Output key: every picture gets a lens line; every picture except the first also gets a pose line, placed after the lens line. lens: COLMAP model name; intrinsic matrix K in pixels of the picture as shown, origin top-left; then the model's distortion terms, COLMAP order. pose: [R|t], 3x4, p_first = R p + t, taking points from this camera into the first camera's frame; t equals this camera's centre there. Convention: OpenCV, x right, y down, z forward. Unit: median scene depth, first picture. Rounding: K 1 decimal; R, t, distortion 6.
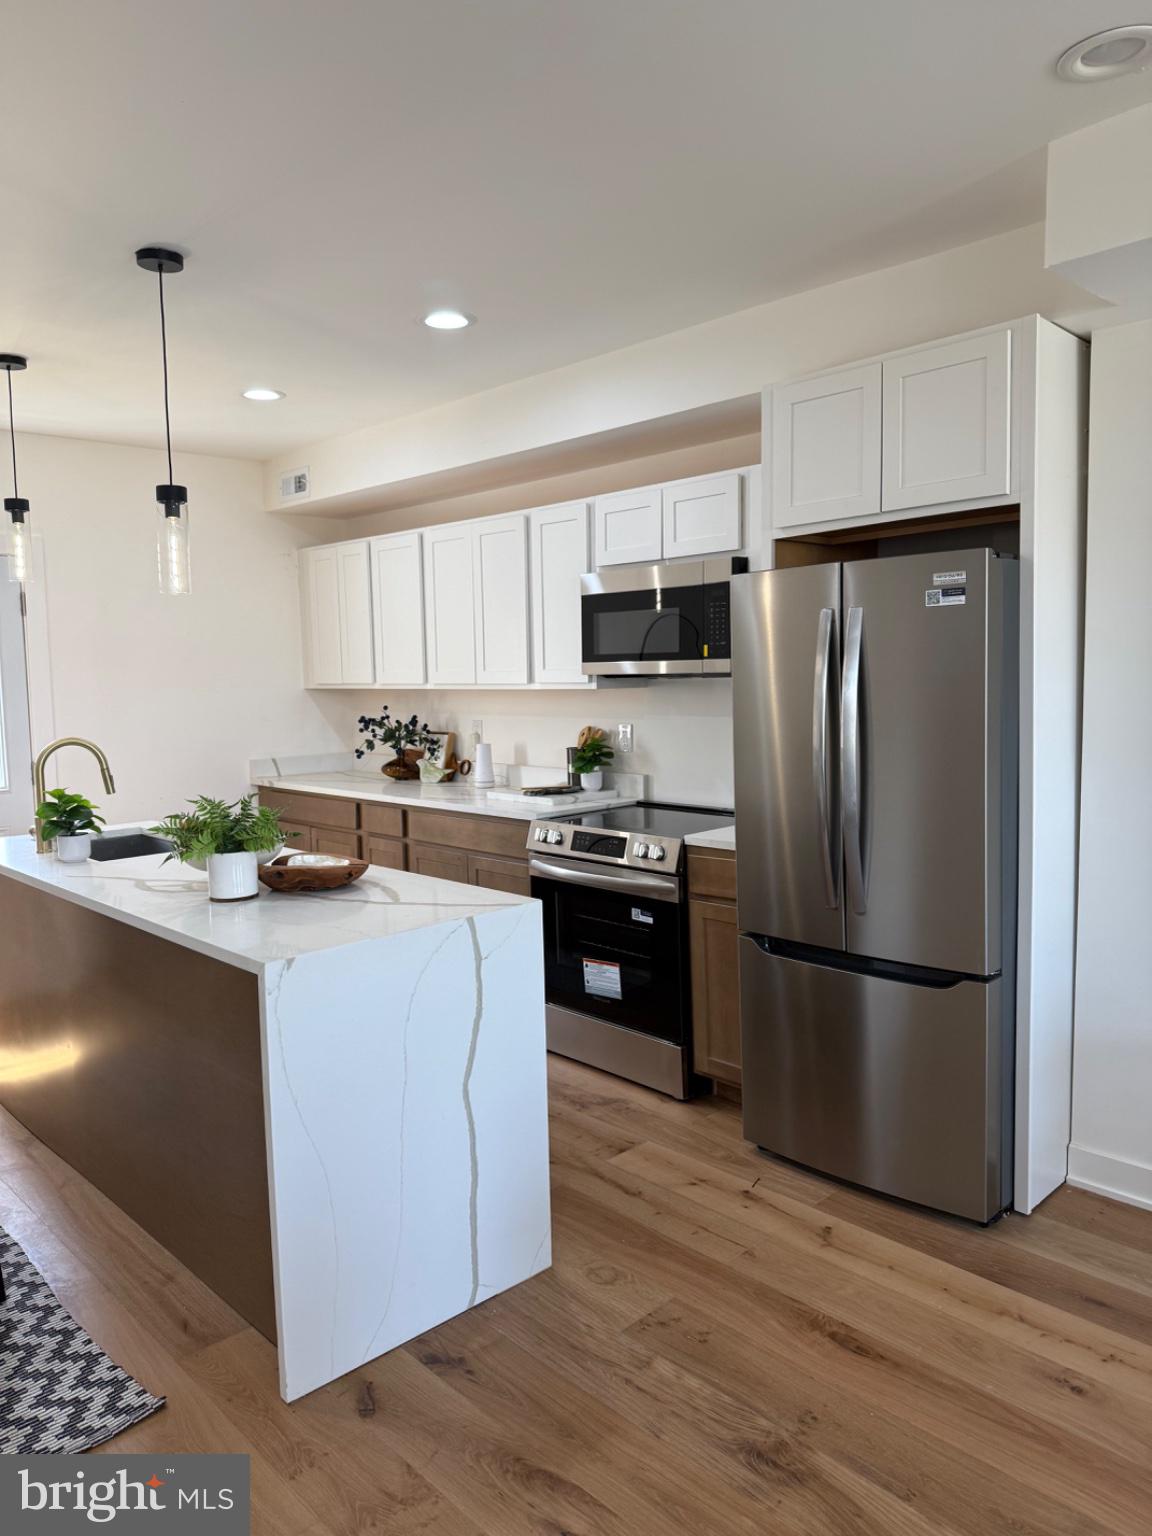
lens RADIAL K [[1079.1, 0, 579.1], [0, 1079.1, 770.6], [0, 0, 1]] dist [0.074127, -0.103497]
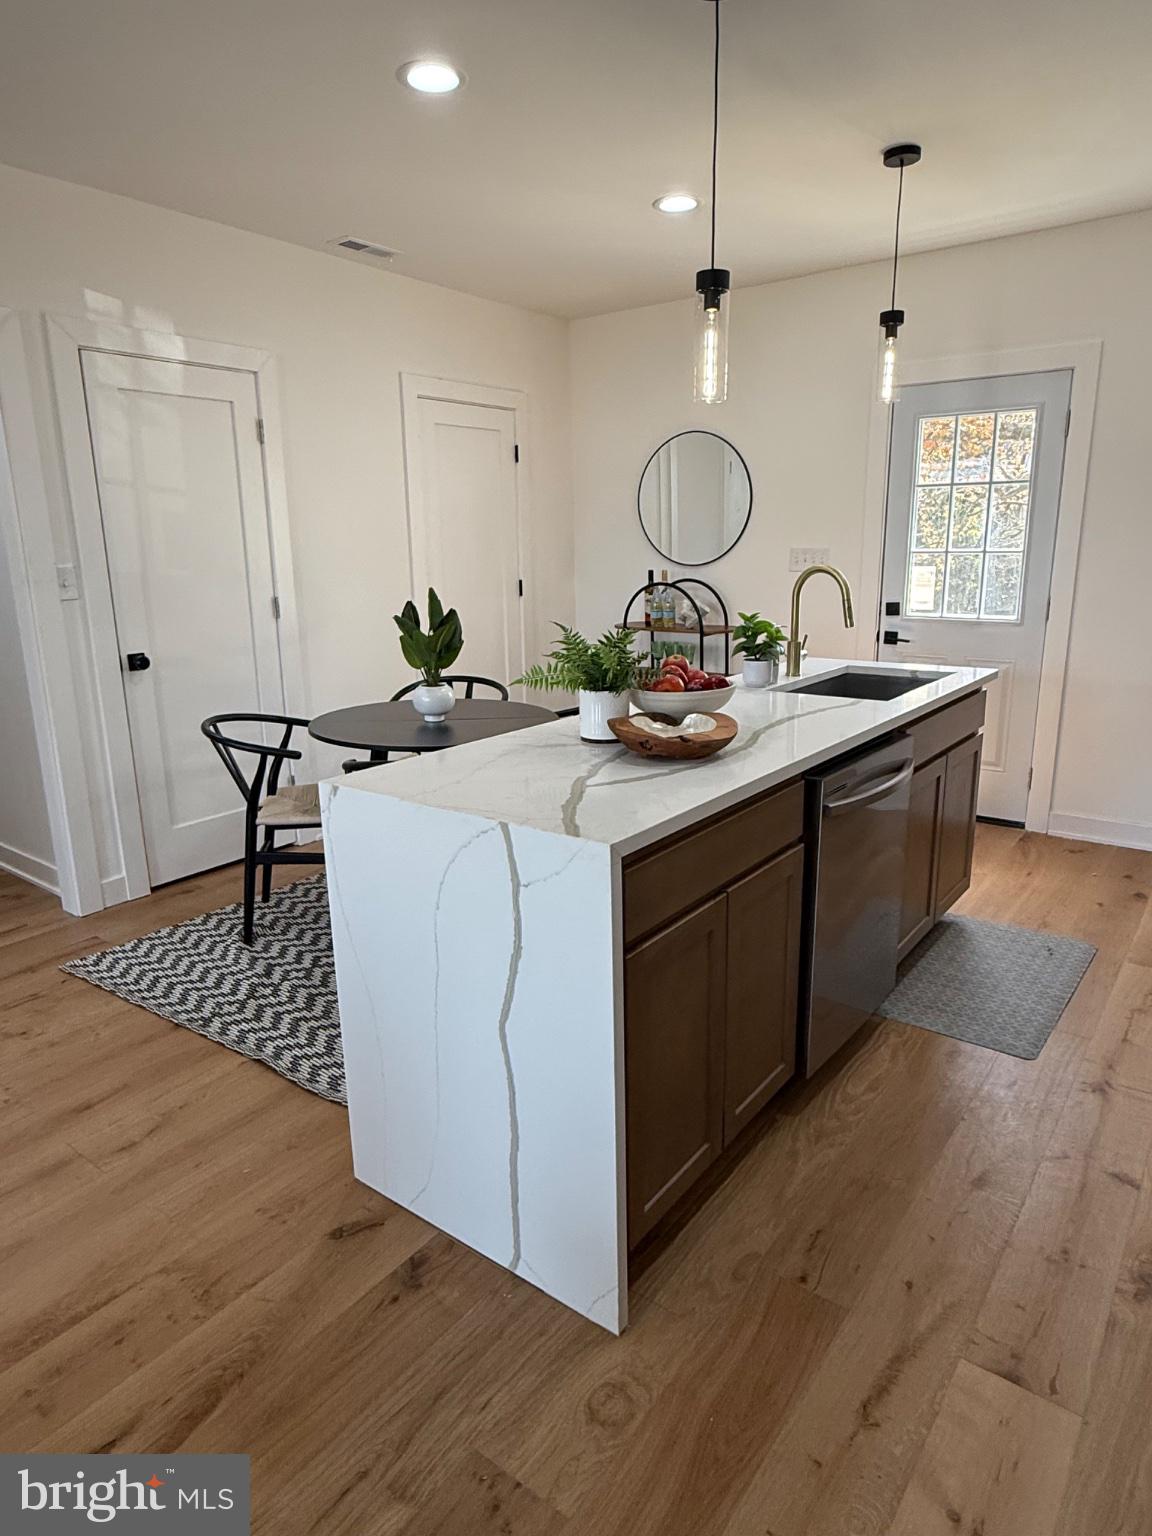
lens RADIAL K [[932.1, 0, 582.0], [0, 932.1, 765.0], [0, 0, 1]] dist [-0.005024, 0.008834]
pose [[0.169197, 0.253451, -0.952436, 0.411823], [-0.082532, 0.966619, 0.242563, -0.050017], [0.982121, 0.037566, 0.184467, 0.763056]]
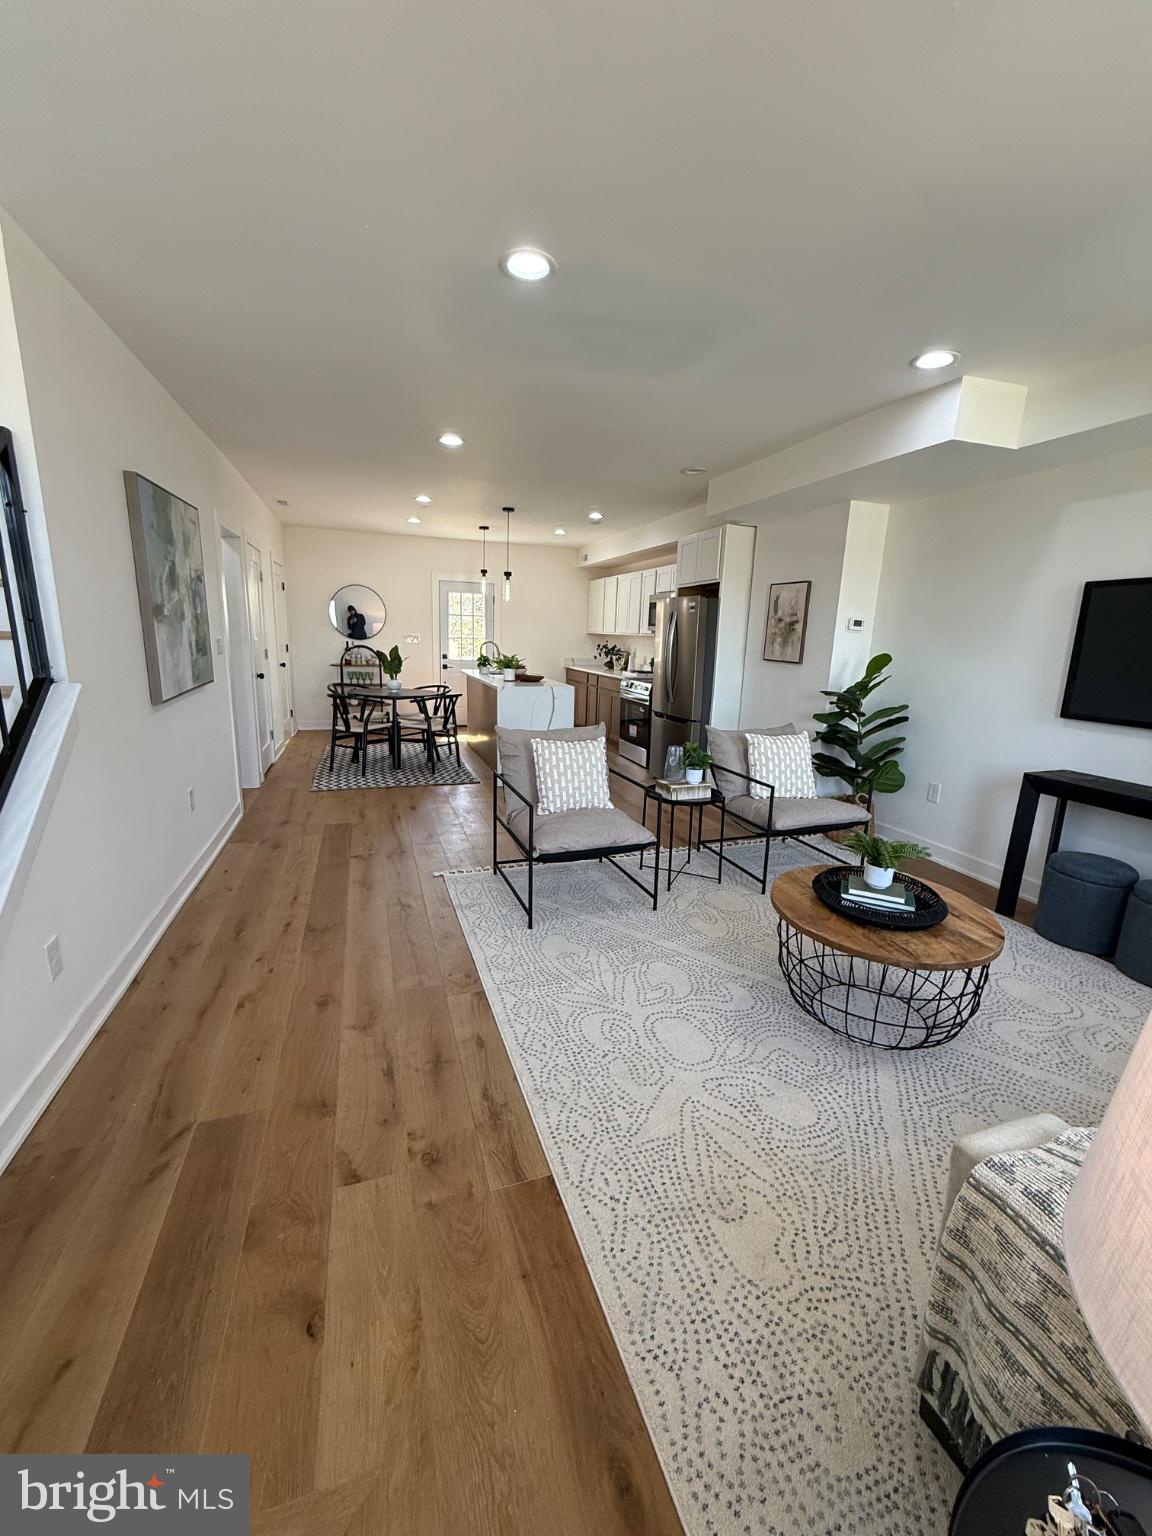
lens RADIAL K [[611.3, 0, 578.4], [0, 611.3, 768.2], [0, 0, 1]] dist [-0.001406, 0.001544]
pose [[0.908456, 0.139419, -0.394042, 0.754015], [-0.090652, 0.986011, 0.139871, 0.087914], [0.408031, -0.091346, 0.908387, -0.851889]]
